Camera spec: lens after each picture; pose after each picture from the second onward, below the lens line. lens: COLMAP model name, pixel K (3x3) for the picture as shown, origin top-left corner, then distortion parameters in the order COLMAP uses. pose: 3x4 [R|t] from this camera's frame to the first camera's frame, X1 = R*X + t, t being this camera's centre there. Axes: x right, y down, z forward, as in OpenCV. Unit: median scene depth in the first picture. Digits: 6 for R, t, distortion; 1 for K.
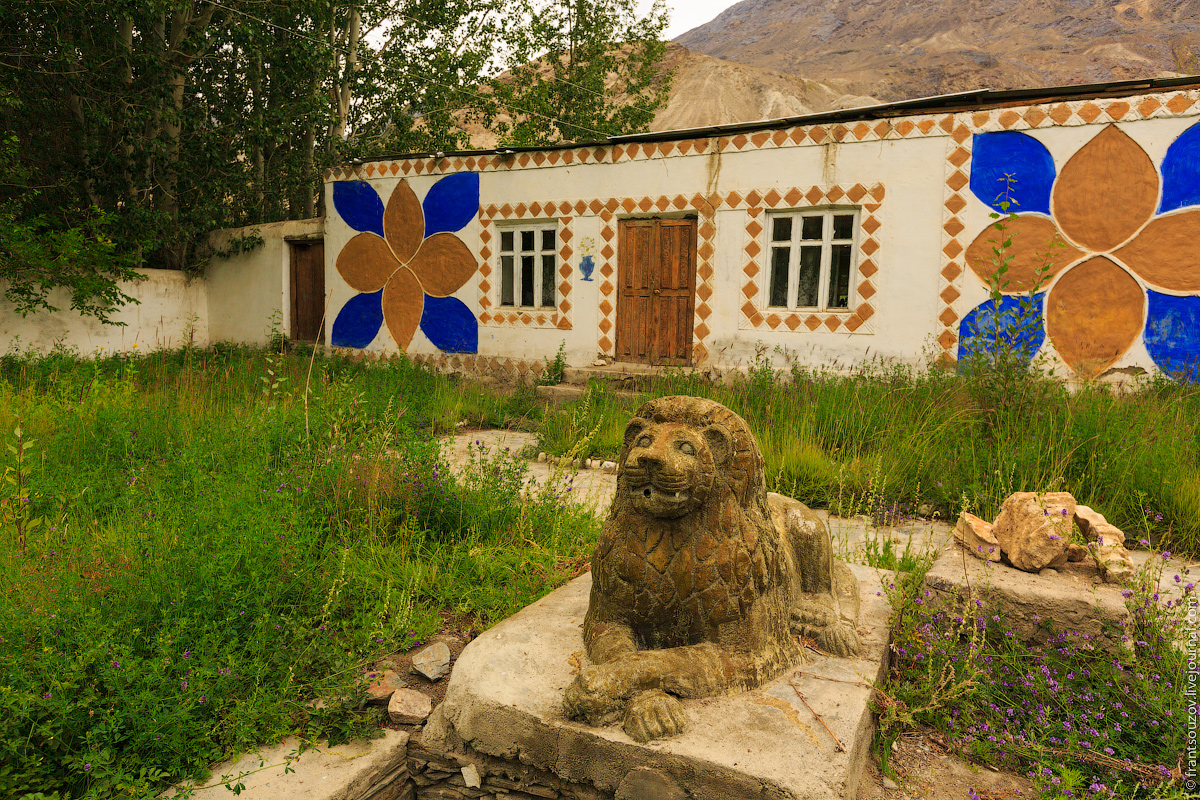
lens RADIAL K [[877.3, 0, 600.0], [0, 877.3, 400.0], [0, 0, 1]] dist [0.000716, -0.000577]
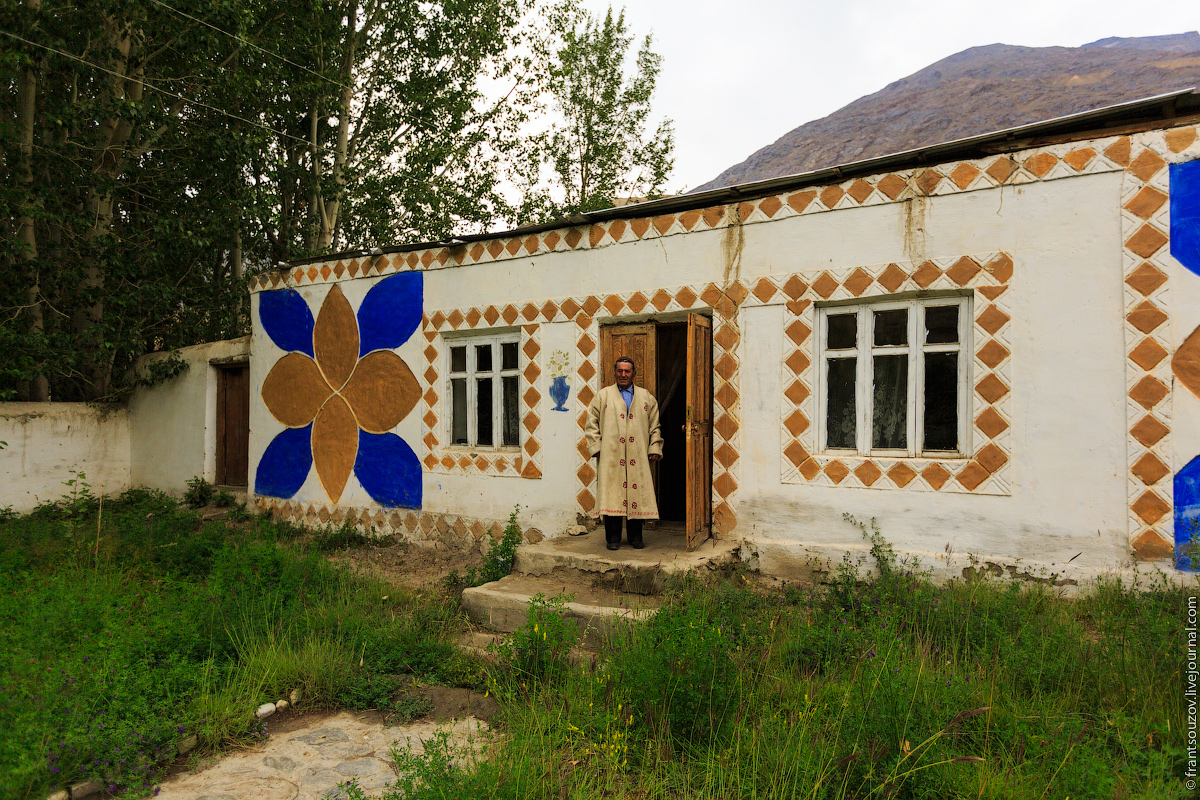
lens RADIAL K [[864.1, 0, 600.0], [0, 864.1, 400.0], [0, 0, 1]] dist [0.007234, 0.001075]
pose [[0.999469, -0.024710, -0.021222, 0.035567], [0.021822, 0.991668, -0.126955, -0.059525], [0.024182, 0.126425, 0.991681, 0.328294]]
